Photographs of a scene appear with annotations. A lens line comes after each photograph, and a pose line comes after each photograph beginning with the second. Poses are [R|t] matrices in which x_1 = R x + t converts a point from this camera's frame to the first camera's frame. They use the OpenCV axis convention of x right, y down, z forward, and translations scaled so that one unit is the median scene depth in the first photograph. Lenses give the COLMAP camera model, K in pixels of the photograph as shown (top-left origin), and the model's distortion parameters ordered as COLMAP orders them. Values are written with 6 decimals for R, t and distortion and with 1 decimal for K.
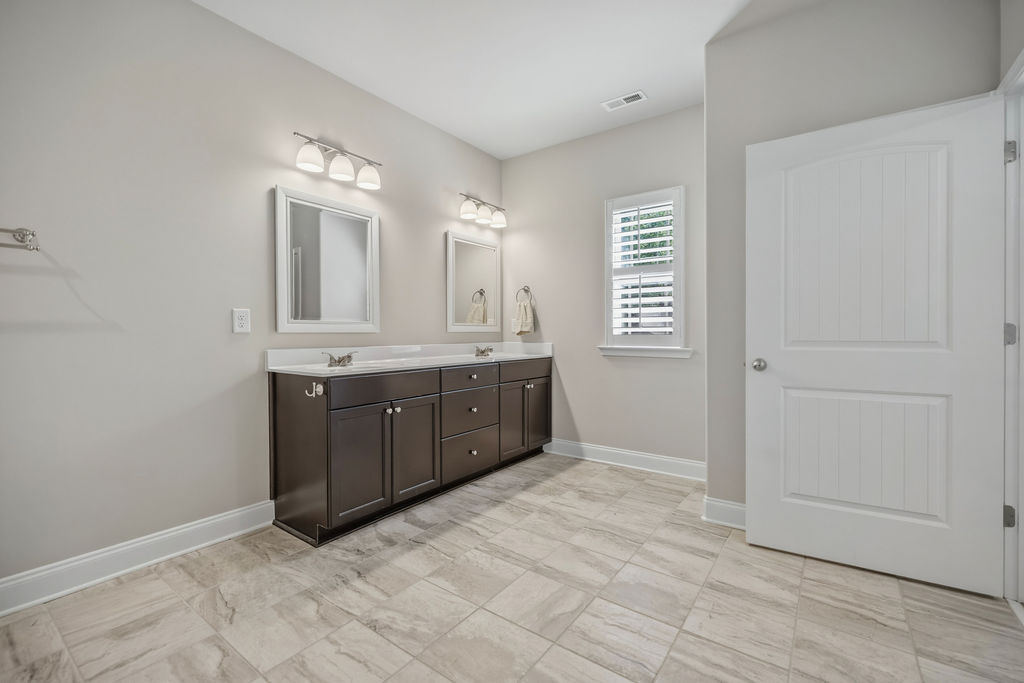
lens RADIAL K [[431.8, 0, 512.9], [0, 431.8, 339.6], [0, 0, 1]] dist [0.000844, 0.000062]
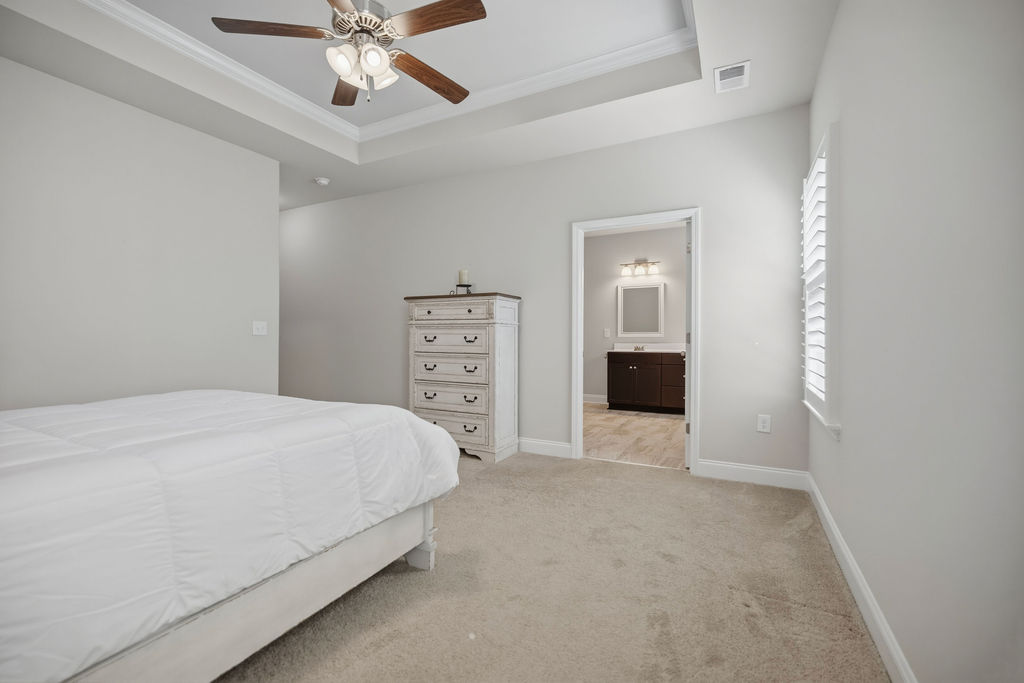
lens RADIAL K [[431.8, 0, 510.1], [0, 431.8, 339.6], [0, 0, 1]] dist [0.000844, 0.000062]
pose [[0.164990, 0.001904, -0.986293, 2.386643], [-0.023599, 0.999719, -0.002018, 0.025084], [0.986013, 0.023608, 0.164988, -0.161075]]
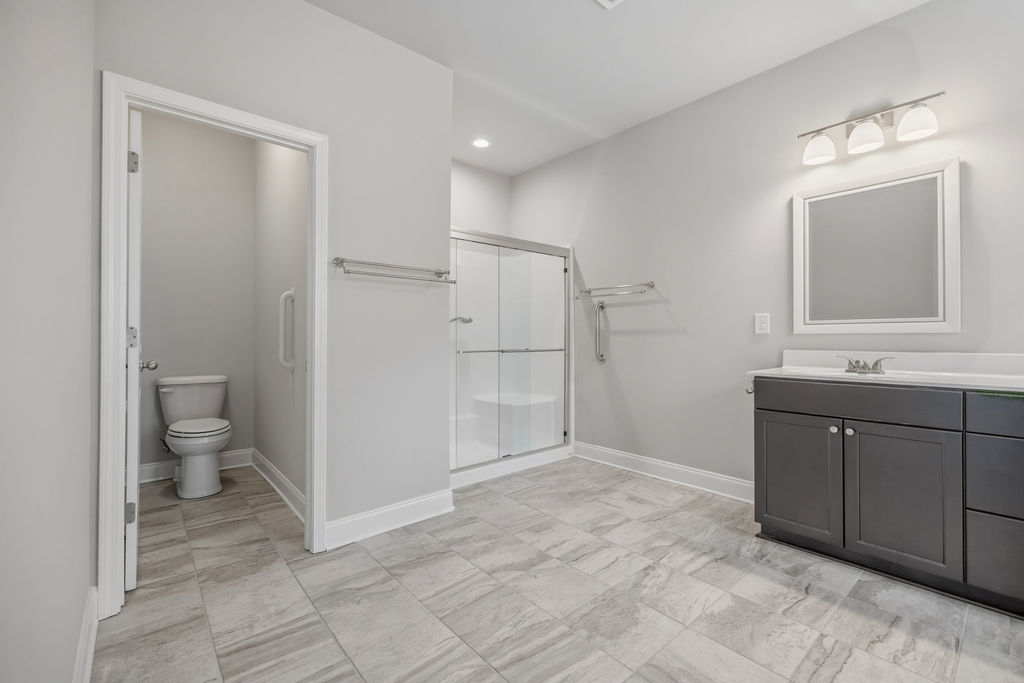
lens RADIAL K [[431.8, 0, 513.1], [0, 431.8, 338.5], [0, 0, 1]] dist [0.000844, 0.000062]
pose [[-0.213936, 0.002548, -0.976844, 0.713888], [-0.015416, 0.999863, 0.005985, -0.001172], [0.976726, 0.016339, -0.213868, 0.643309]]
